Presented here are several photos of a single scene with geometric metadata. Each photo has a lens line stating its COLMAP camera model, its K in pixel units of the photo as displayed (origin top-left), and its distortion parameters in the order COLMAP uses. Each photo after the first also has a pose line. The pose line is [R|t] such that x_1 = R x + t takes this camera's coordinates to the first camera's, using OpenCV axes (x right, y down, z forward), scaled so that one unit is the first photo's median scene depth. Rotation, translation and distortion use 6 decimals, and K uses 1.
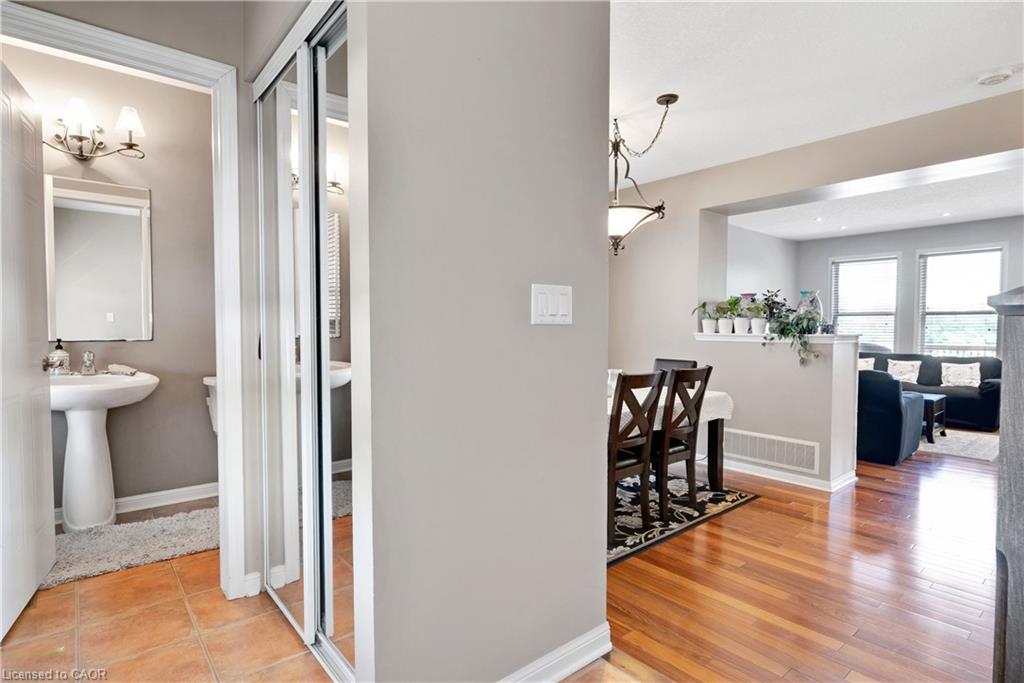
lens RADIAL K [[524.0, 0, 506.6], [0, 524.0, 345.8], [0, 0, 1]] dist [0.002498, 0.000962]
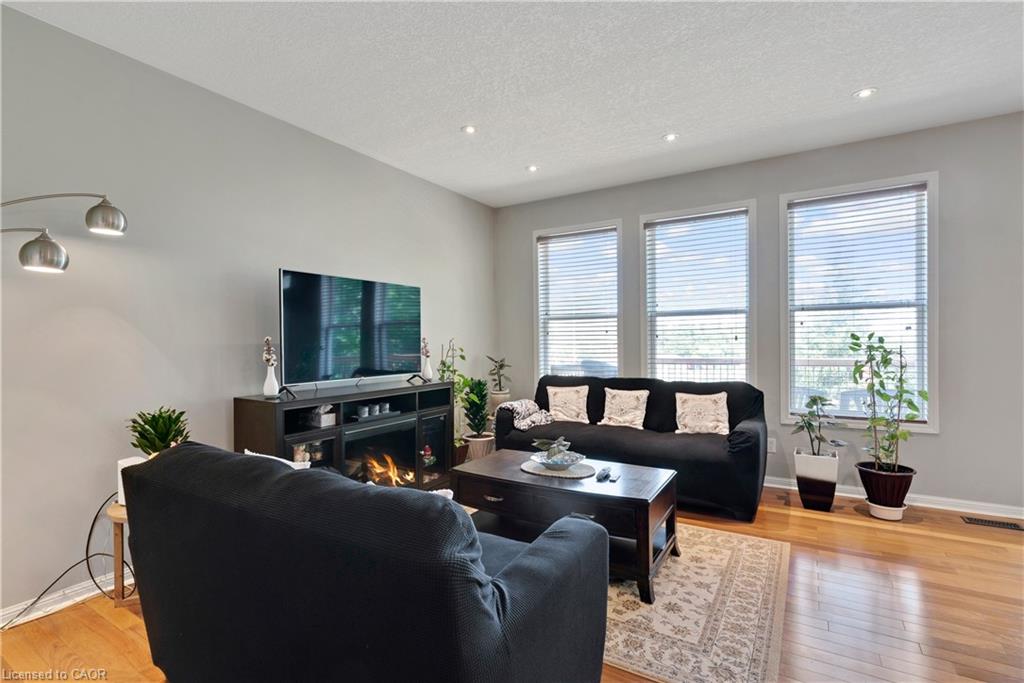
lens RADIAL K [[489.1, 0, 512.0], [0, 489.1, 344.8], [0, 0, 1]] dist [0.001764, 0.000368]
pose [[0.944701, -0.016982, 0.327492, 0.471797], [0.026692, 0.999327, -0.025178, -0.013896], [-0.326844, 0.032527, 0.944519, 0.533424]]
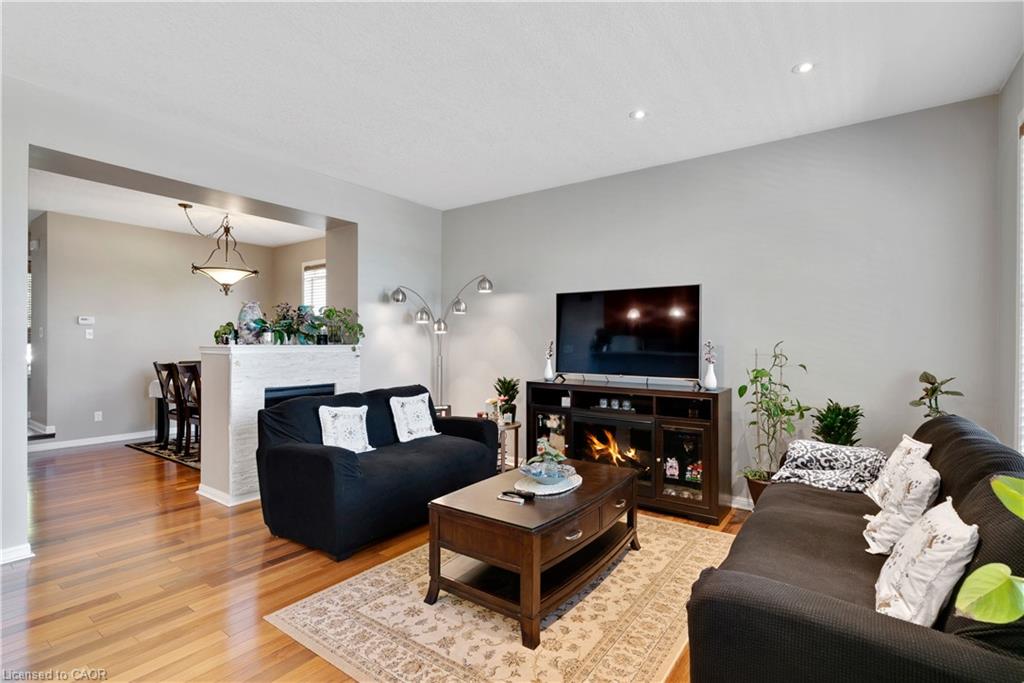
lens RADIAL K [[489.1, 0, 512.0], [0, 489.1, 344.8], [0, 0, 1]] dist [0.001764, 0.000368]
pose [[0.250617, 0.005610, -0.968070, 1.000667], [-0.033620, 0.999430, -0.002912, -0.026576], [0.967502, 0.033276, 0.250663, 0.780972]]
